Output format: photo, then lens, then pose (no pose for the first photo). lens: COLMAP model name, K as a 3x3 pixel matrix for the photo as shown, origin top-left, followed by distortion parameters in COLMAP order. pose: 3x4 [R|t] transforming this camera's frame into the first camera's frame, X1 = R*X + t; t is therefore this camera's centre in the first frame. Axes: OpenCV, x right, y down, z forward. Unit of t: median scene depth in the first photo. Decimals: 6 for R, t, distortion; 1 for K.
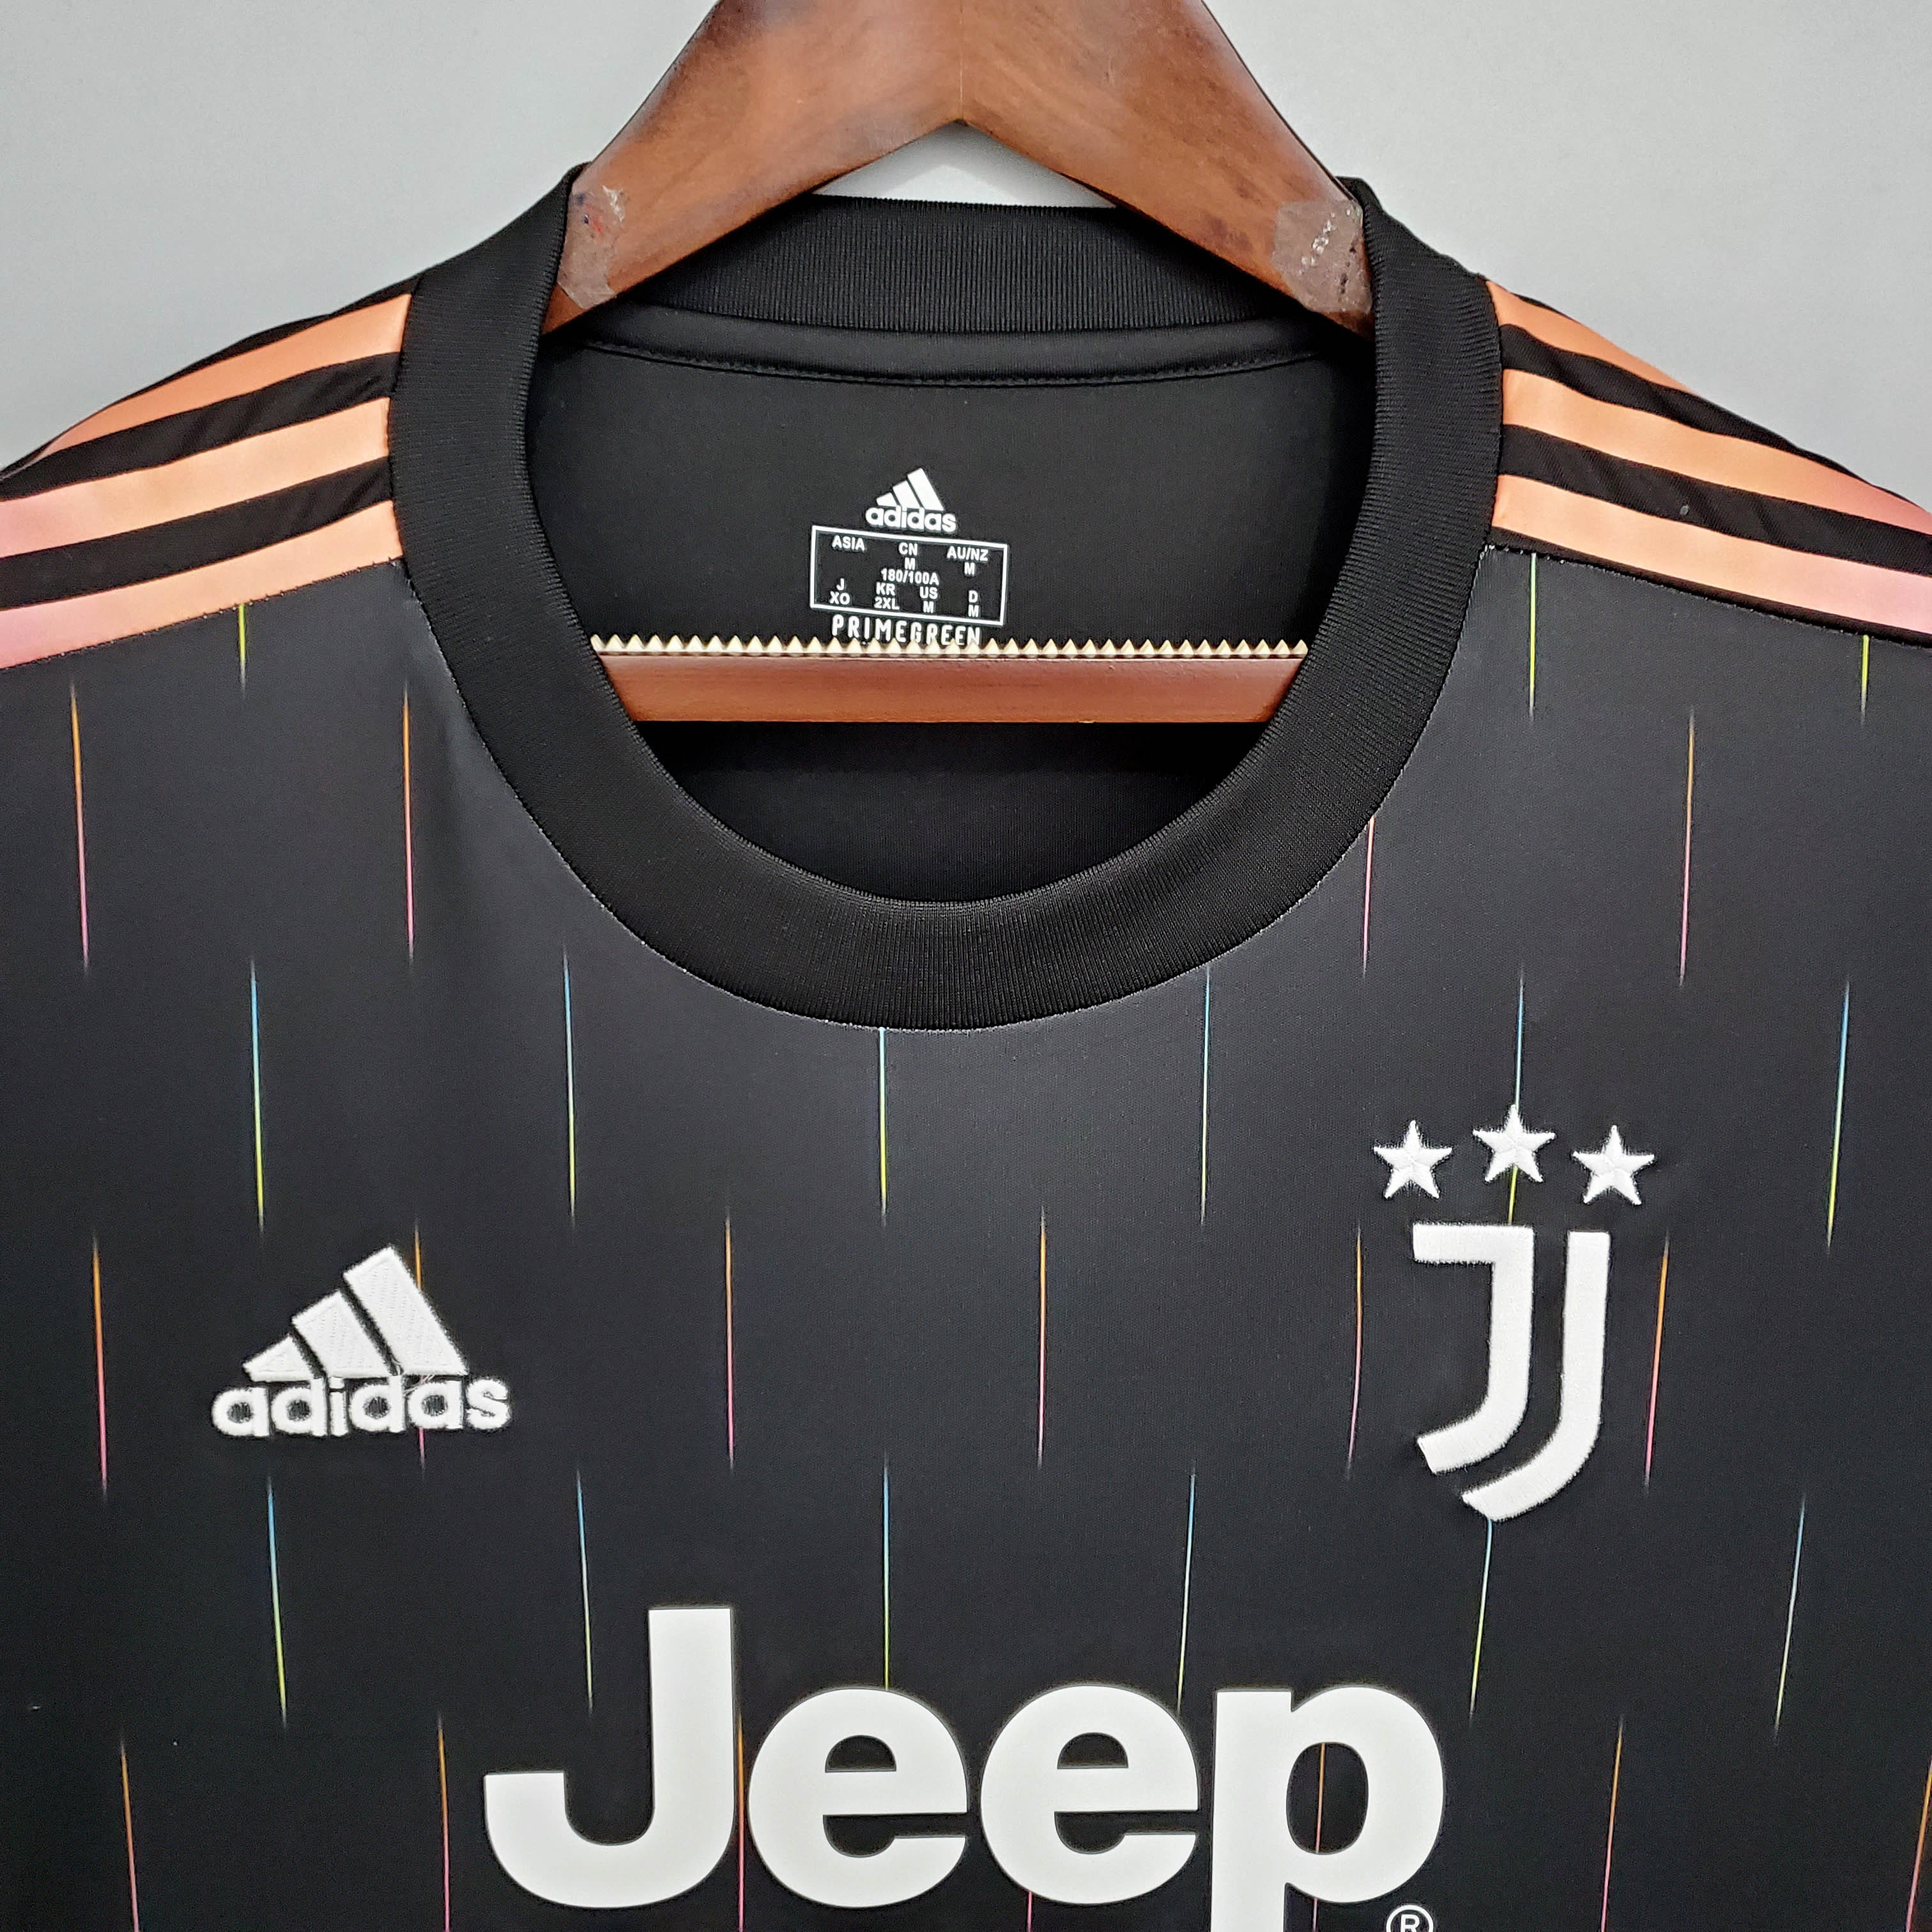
lens RADIAL K [[1998.6, 0, 966.0], [0, 1998.6, 966.0], [0, 0, 1]] dist [0.082820, -0.447444]
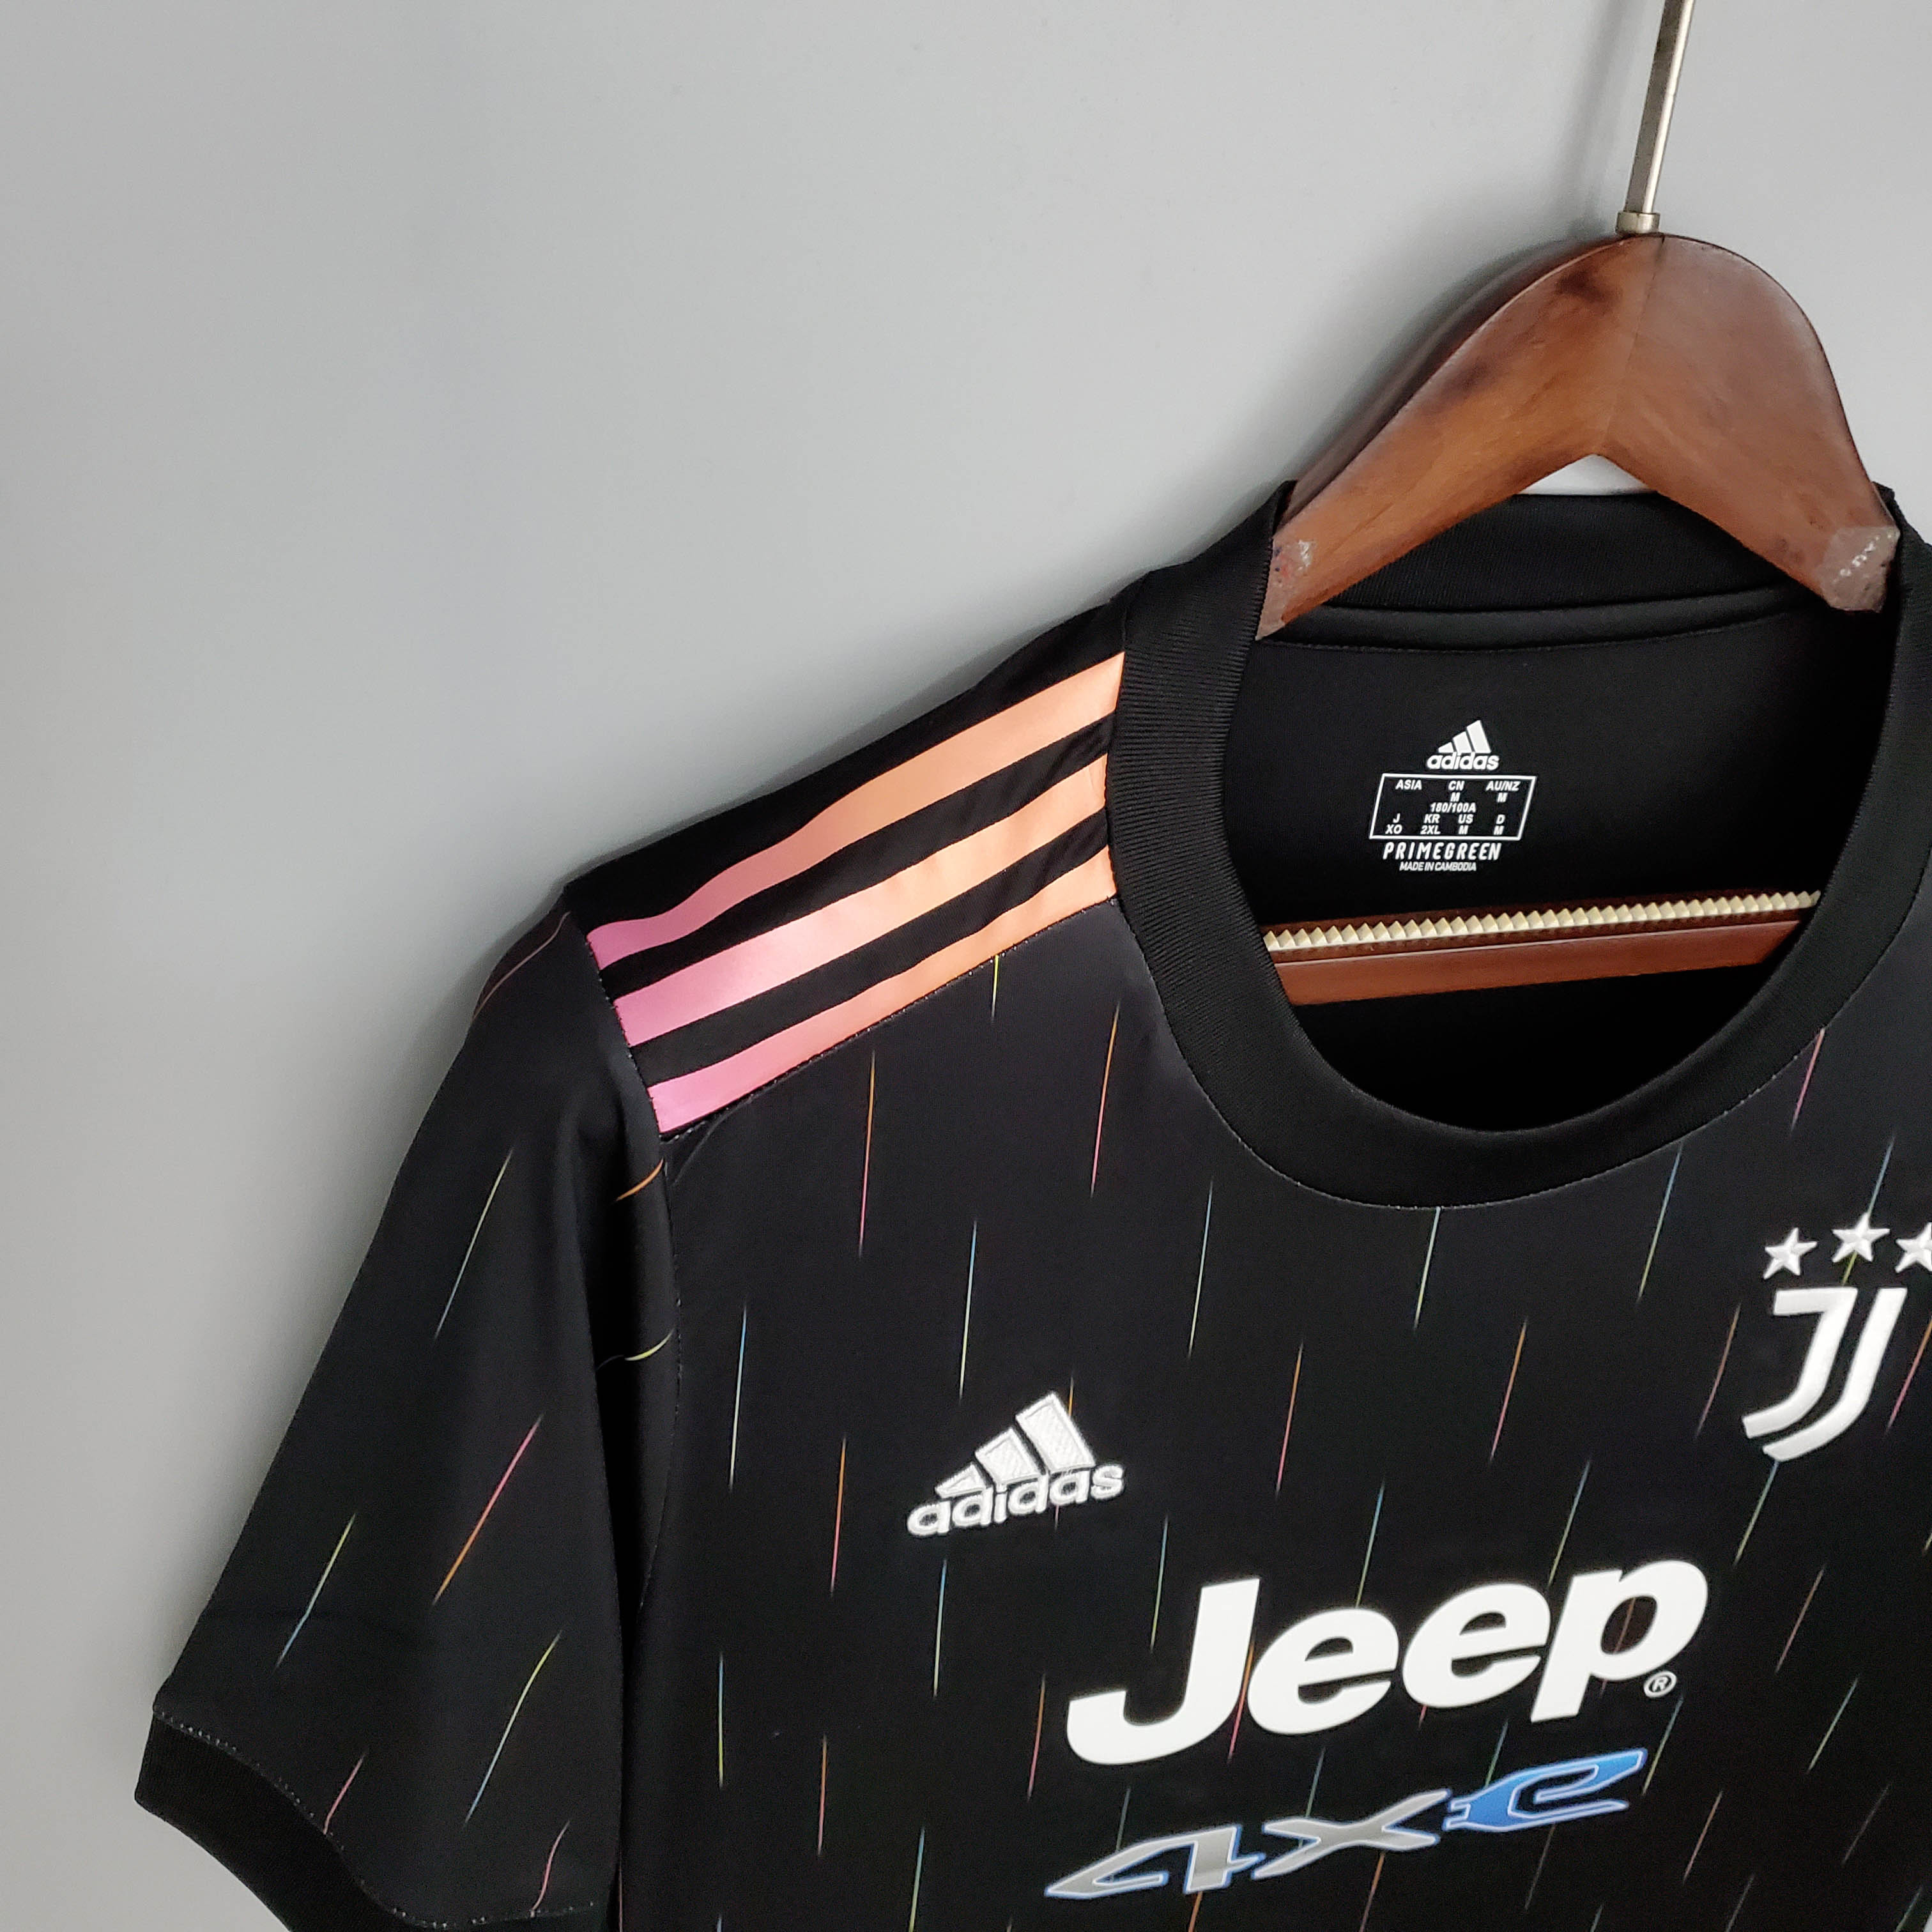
lens RADIAL K [[2072.8, 0, 818.9], [0, 2072.8, 966.4], [0, 0, 1]] dist [-0.008061, -0.097514]
pose [[0.979340, -0.070732, 0.189448, -0.634581], [-0.008475, 0.921654, 0.387919, -0.585676], [-0.202044, -0.381510, 0.902013, -0.028637]]
